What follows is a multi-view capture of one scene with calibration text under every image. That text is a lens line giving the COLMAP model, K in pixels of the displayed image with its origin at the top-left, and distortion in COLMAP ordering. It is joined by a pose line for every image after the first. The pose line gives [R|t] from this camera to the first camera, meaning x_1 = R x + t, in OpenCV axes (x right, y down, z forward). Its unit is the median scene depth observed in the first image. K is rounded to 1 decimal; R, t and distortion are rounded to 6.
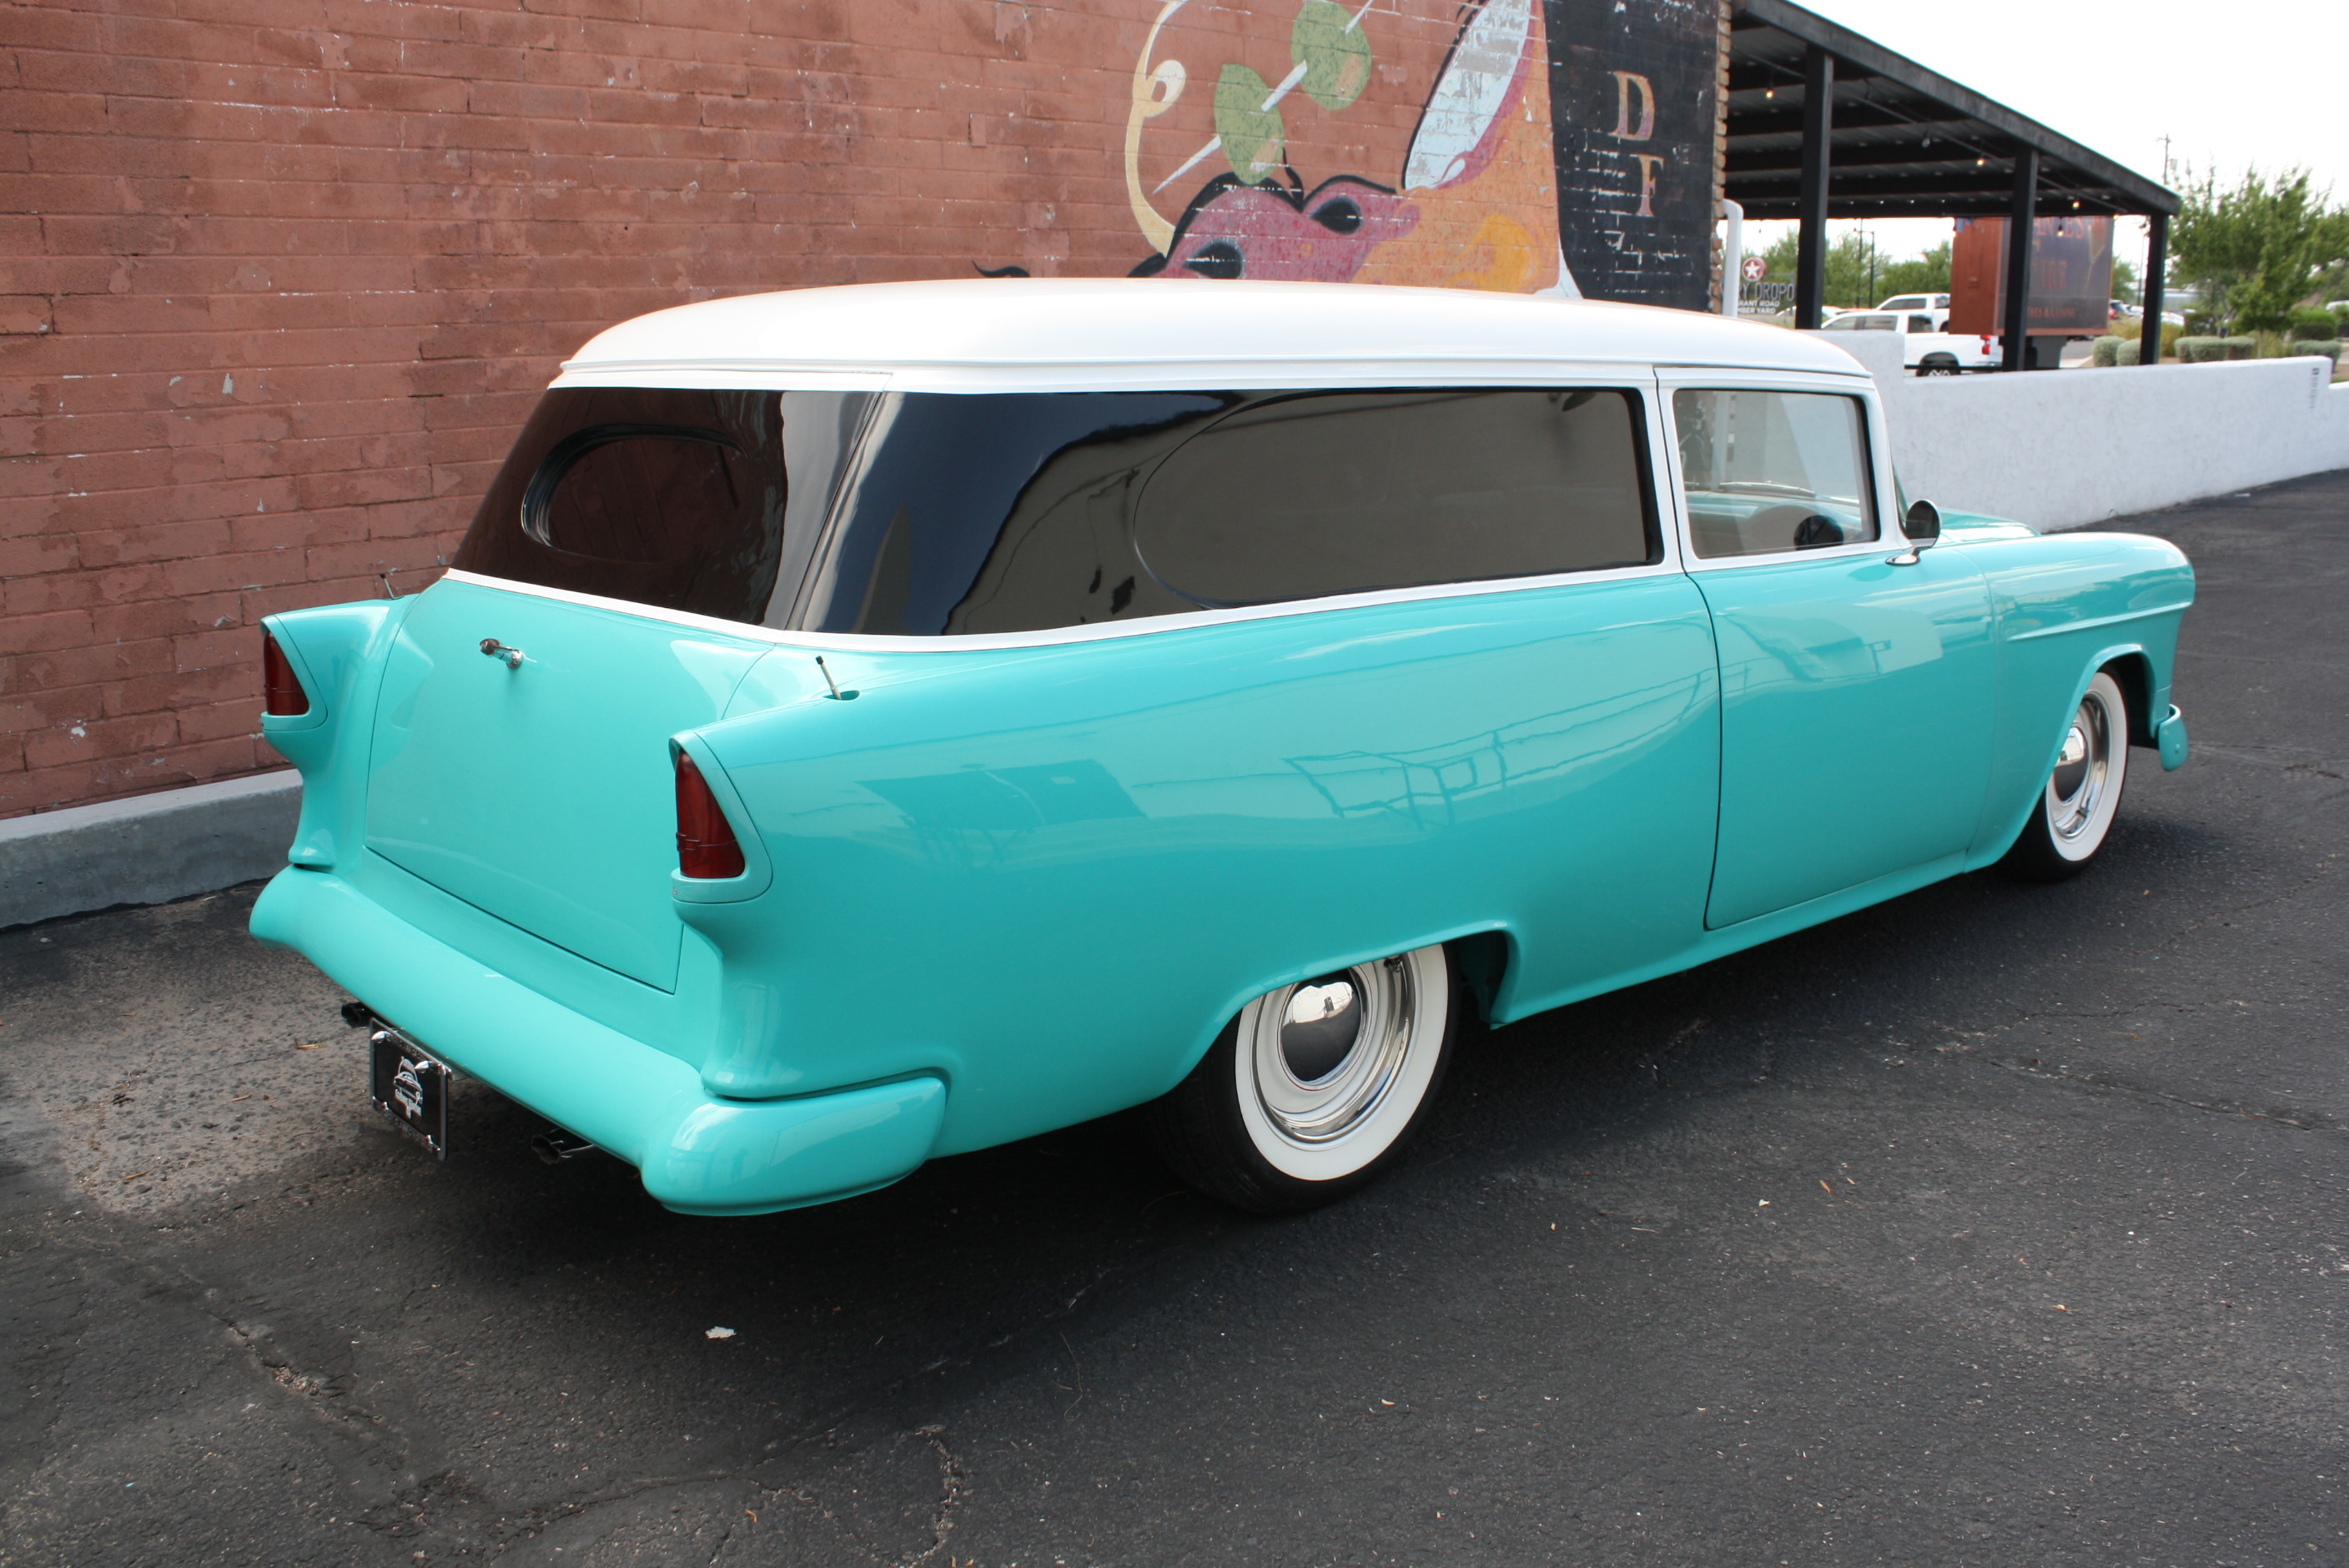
lens RADIAL K [[1945.6, 0, 1178.6], [0, 1945.6, 813.7], [0, 0, 1]] dist [-0.158315, 0.126416]
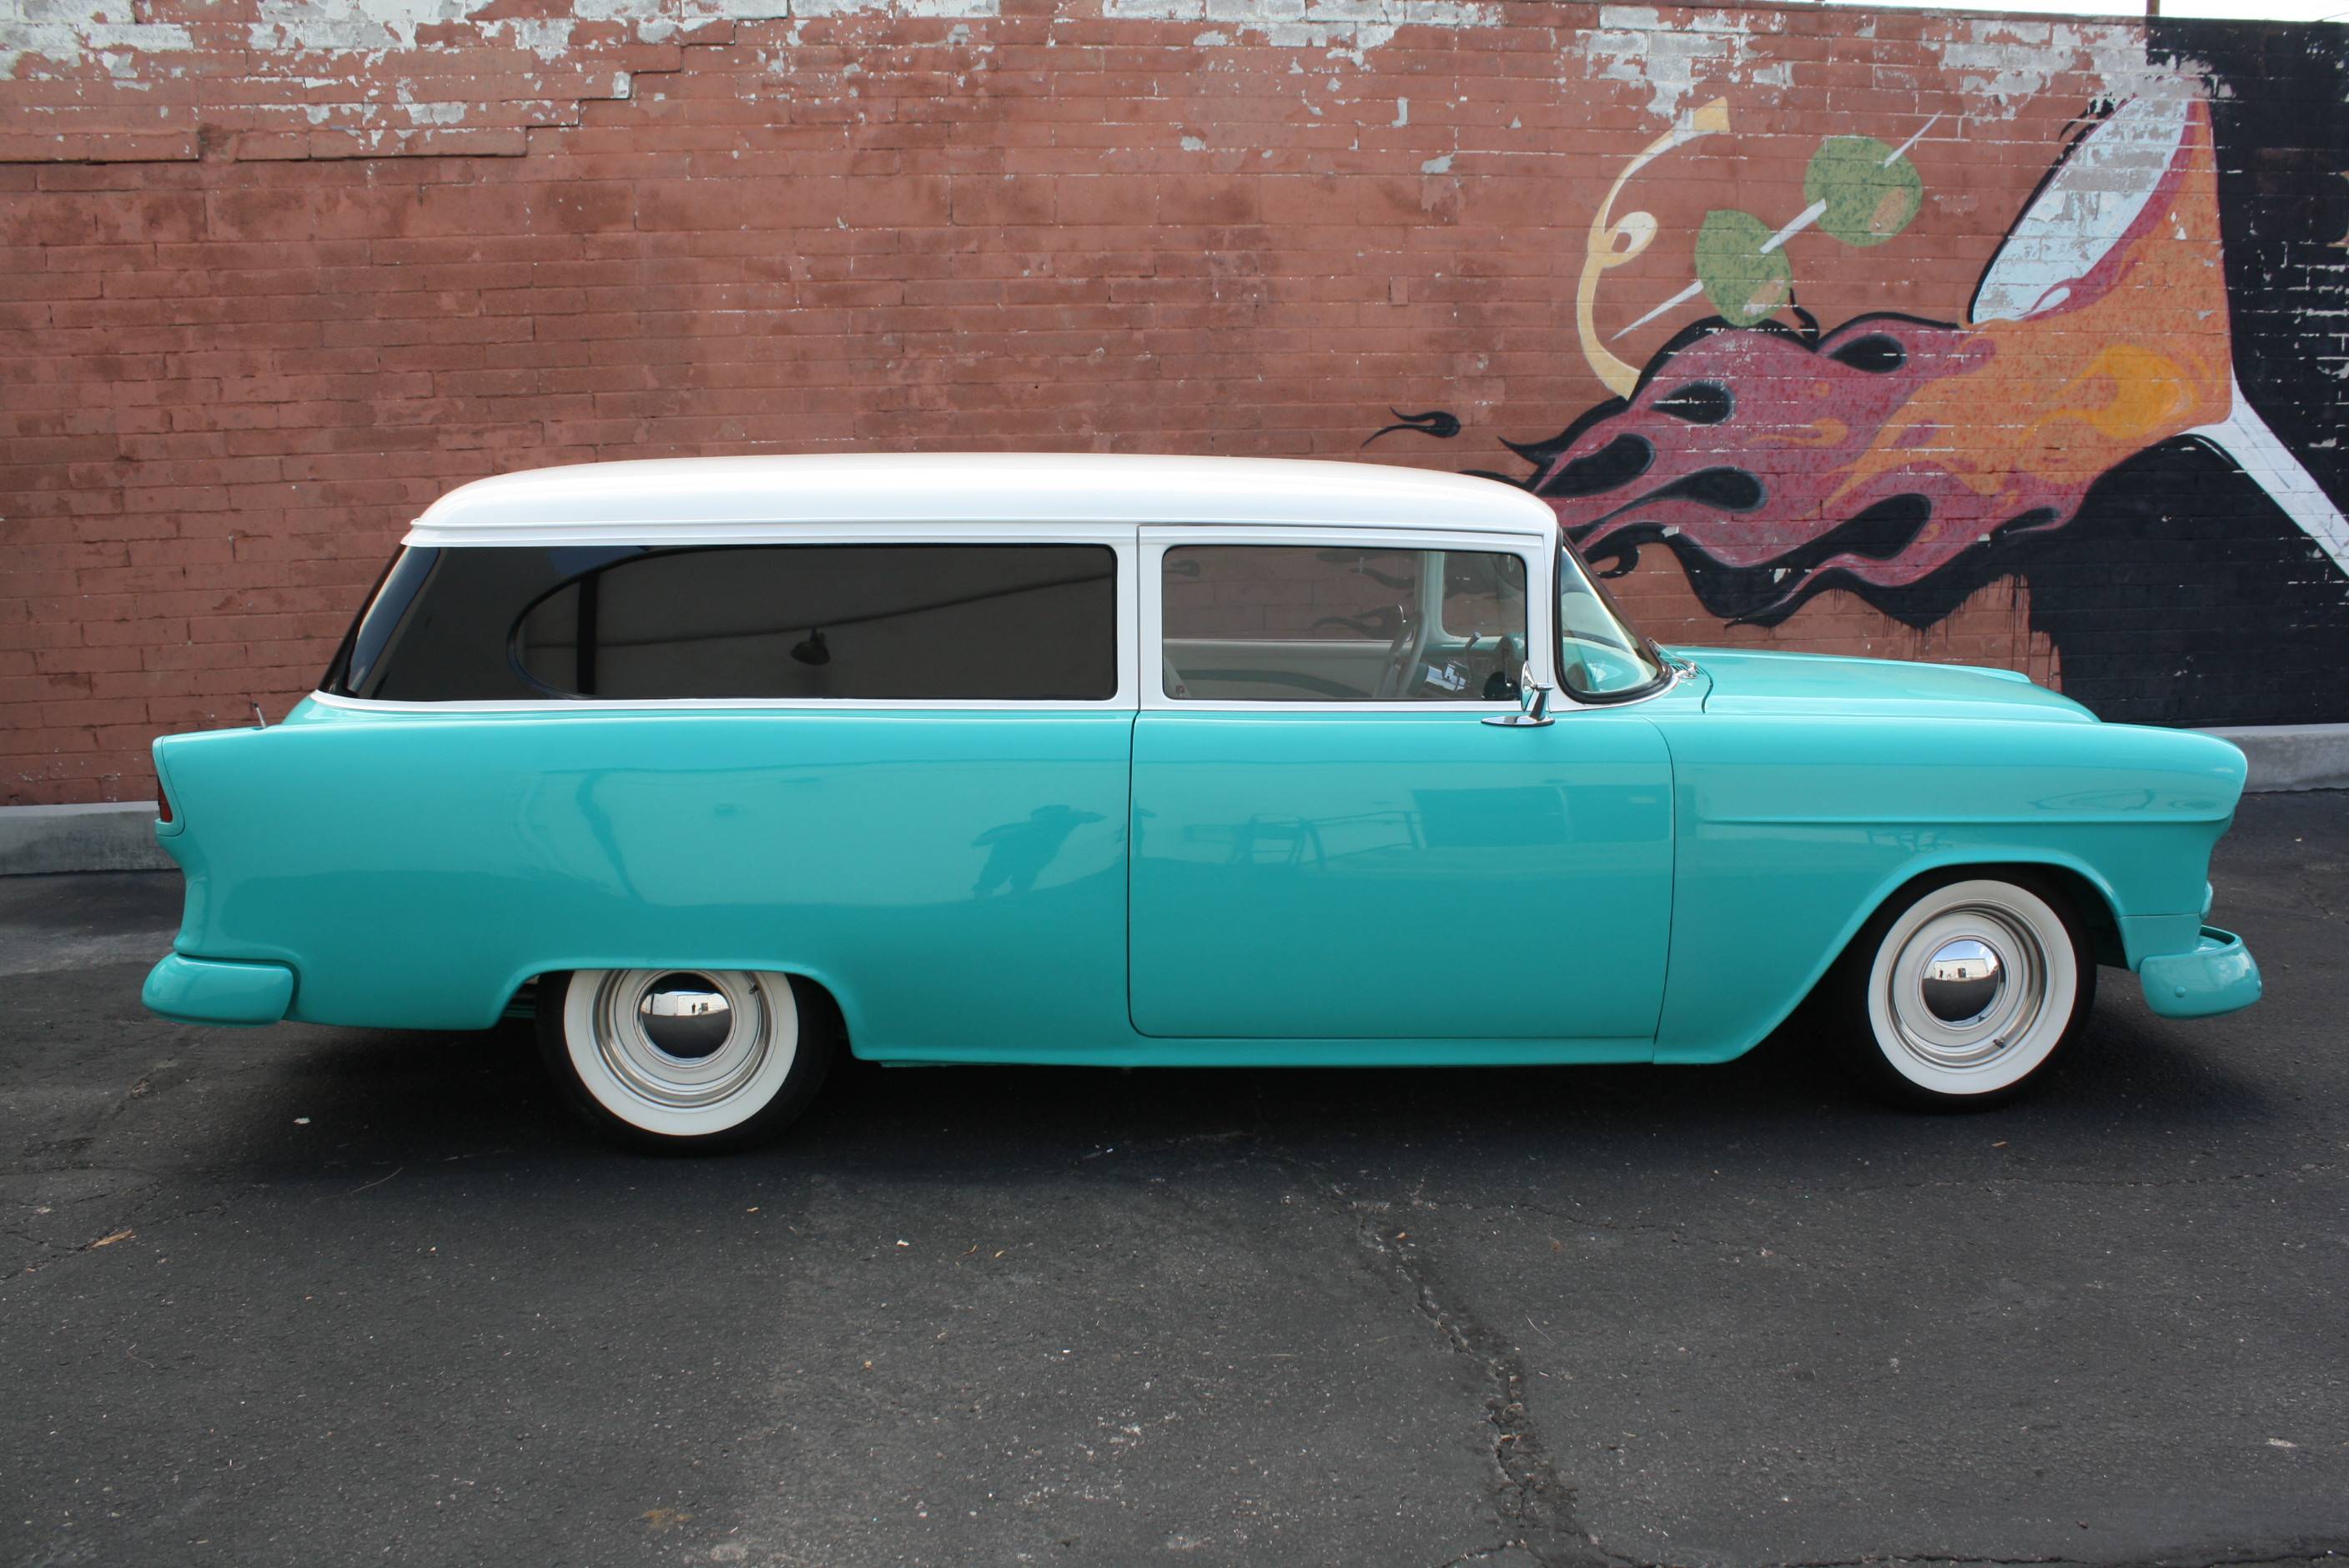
lens RADIAL K [[1945.6, 0, 1218.7], [0, 1945.6, 788.6], [0, 0, 1]] dist [-0.158315, 0.126416]
pose [[0.789000, 0.105839, -0.605209, 0.607262], [-0.145706, 0.989182, -0.016966, -0.041836], [0.596866, 0.101568, 0.795886, 0.082730]]
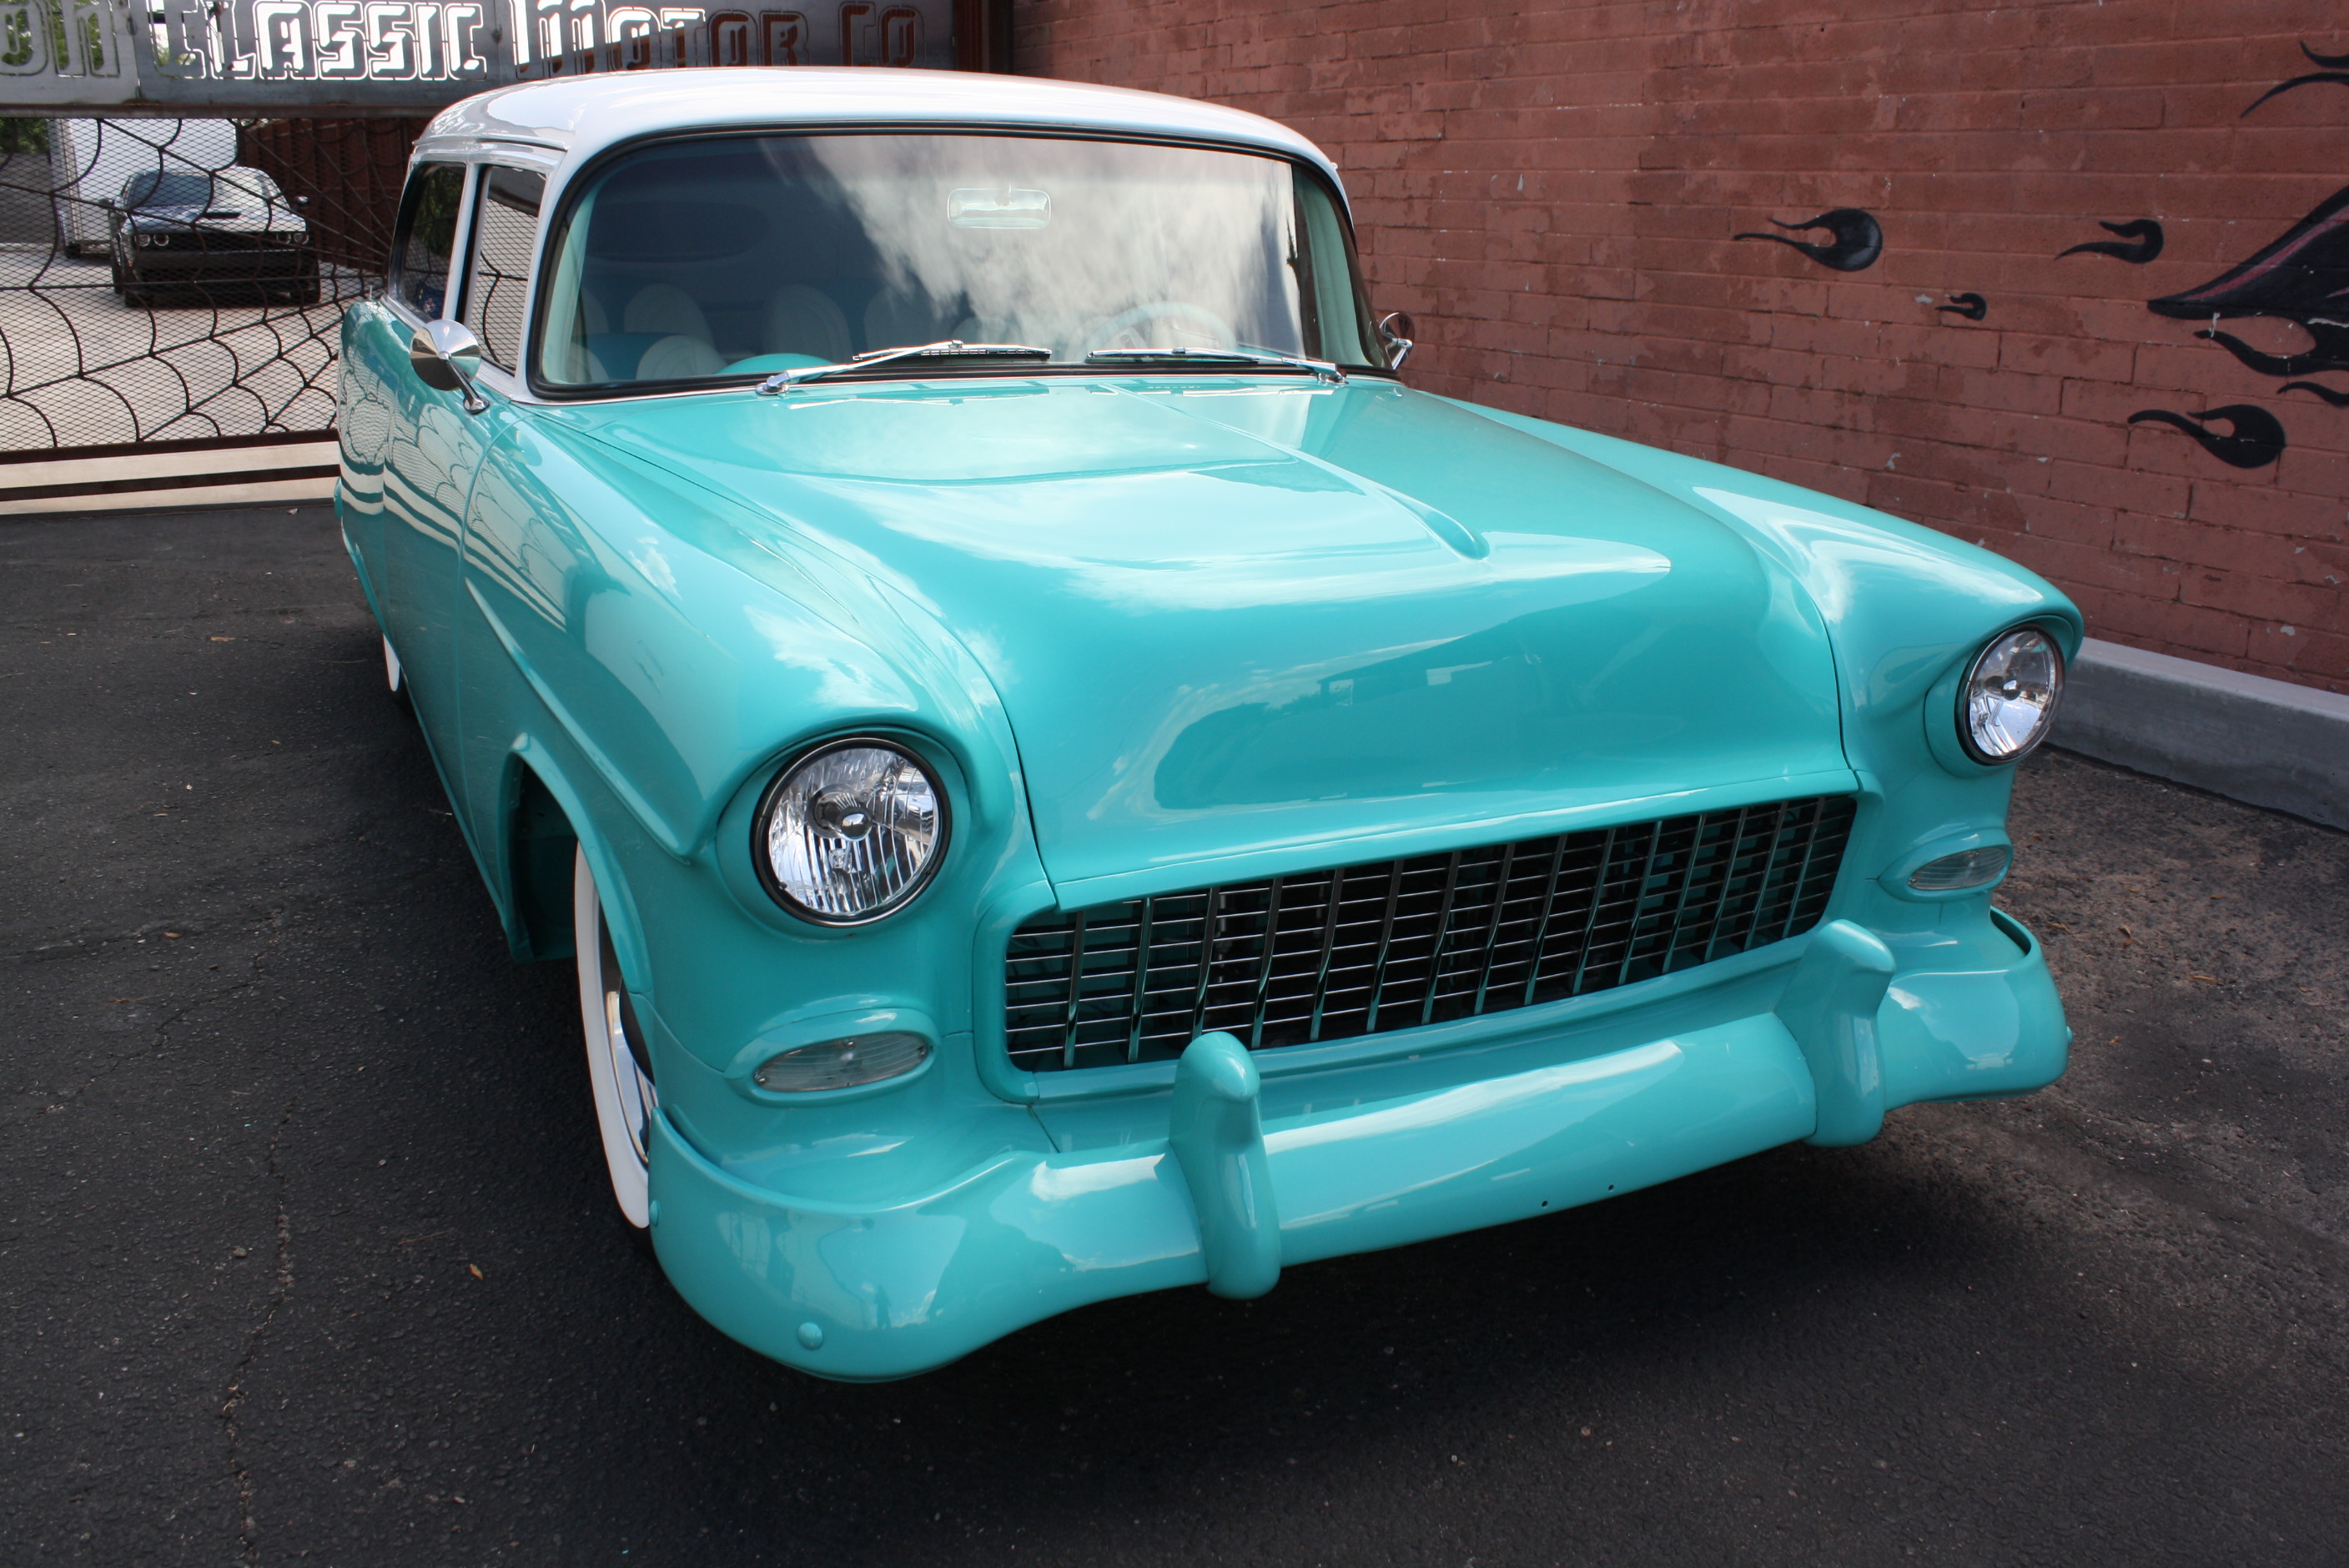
lens RADIAL K [[2052.3, 0, 1167.6], [0, 2052.3, 781.3], [0, 0, 1]] dist [-0.148900, 0.125679]
pose [[-0.286018, 0.273243, -0.918440, 0.754227], [-0.242474, 0.906649, 0.345245, -0.237885], [0.927038, 0.321444, -0.193064, 1.012616]]
